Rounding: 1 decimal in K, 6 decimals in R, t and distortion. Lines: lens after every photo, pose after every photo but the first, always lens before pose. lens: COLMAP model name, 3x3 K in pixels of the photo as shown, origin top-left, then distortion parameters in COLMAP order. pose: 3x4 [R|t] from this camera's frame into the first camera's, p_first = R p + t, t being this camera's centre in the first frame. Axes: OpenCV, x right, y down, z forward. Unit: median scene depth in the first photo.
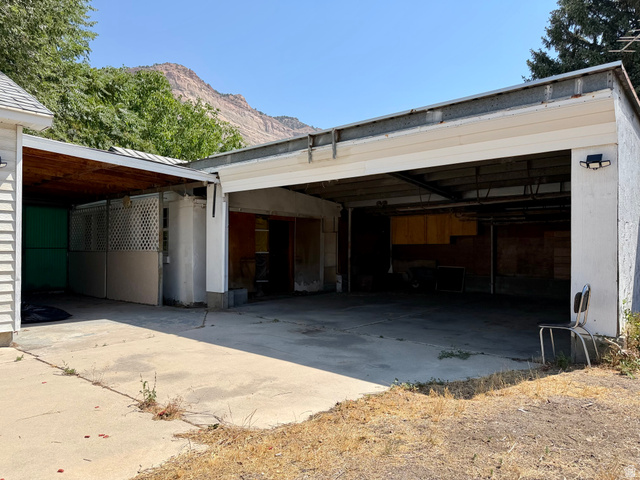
lens RADIAL K [[451.3, 0, 320.0], [0, 451.3, 240.0], [0, 0, 1]] dist [0.000862, -0.000130]
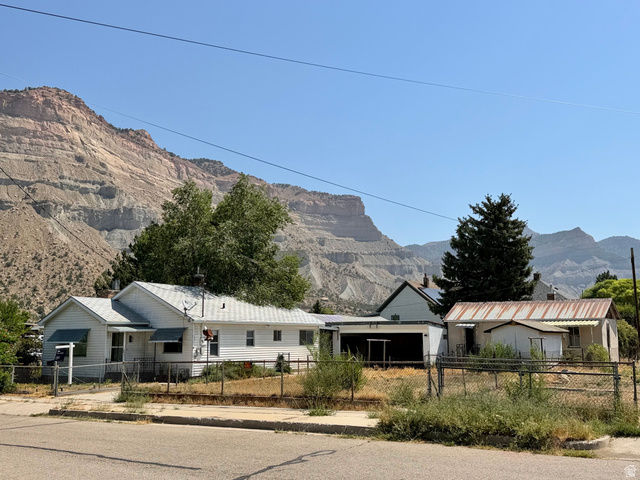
lens RADIAL K [[708.5, 0, 320.0], [0, 708.5, 240.0], [0, 0, 1]] dist [0.008083, -0.002699]
pose [[0.991955, 0.000812, 0.126584, -0.039332], [0.013693, 0.993424, -0.113674, -0.007595], [-0.125844, 0.114493, 0.985421, -0.163922]]
